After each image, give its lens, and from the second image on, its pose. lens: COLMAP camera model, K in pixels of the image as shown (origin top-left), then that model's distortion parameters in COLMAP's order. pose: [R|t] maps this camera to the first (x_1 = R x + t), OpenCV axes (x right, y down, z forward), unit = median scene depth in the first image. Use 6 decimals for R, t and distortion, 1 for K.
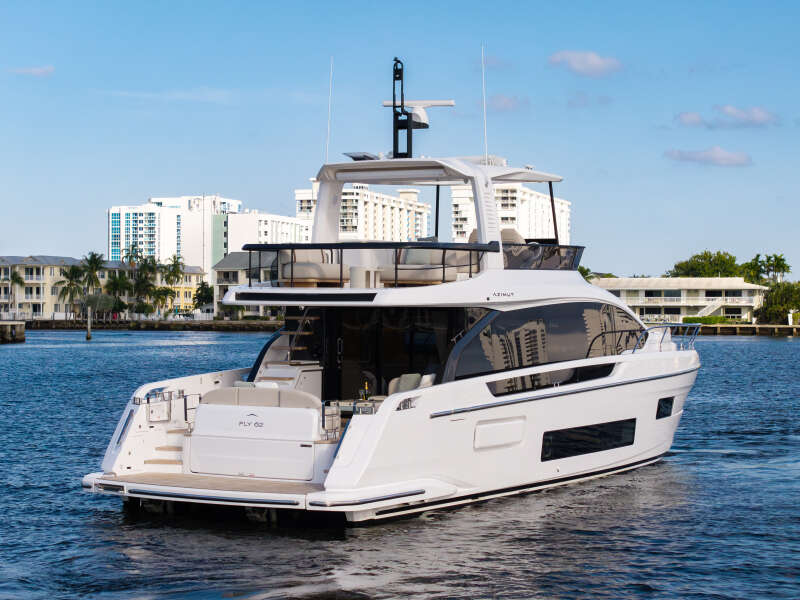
lens RADIAL K [[1623.2, 0, 400.0], [0, 1623.2, 300.0], [0, 0, 1]] dist [0.014080, 0.061967]
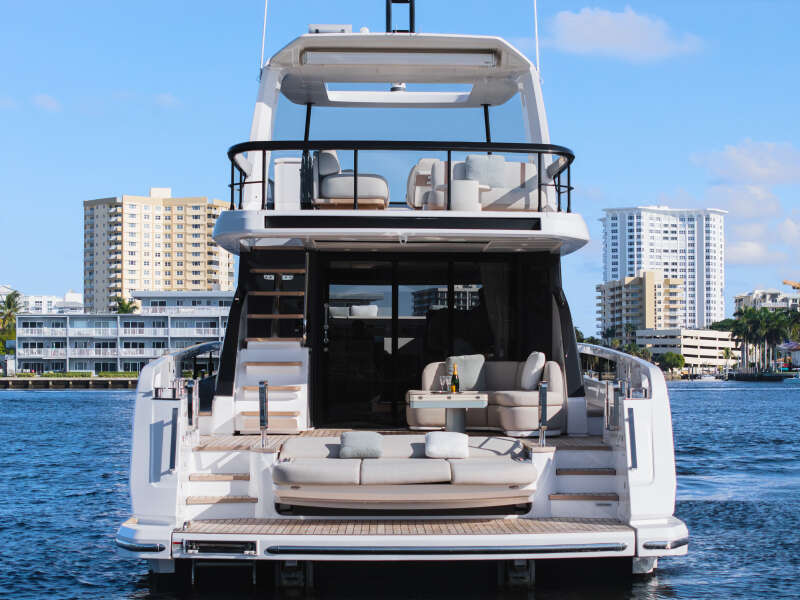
lens RADIAL K [[1623.2, 0, 400.0], [0, 1623.2, 300.0], [0, 0, 1]] dist [0.014080, 0.061967]
pose [[0.812159, 0.026611, 0.582829, -0.393625], [-0.000809, 0.999010, -0.044486, 0.051250], [-0.583436, 0.035658, 0.811376, 0.466389]]
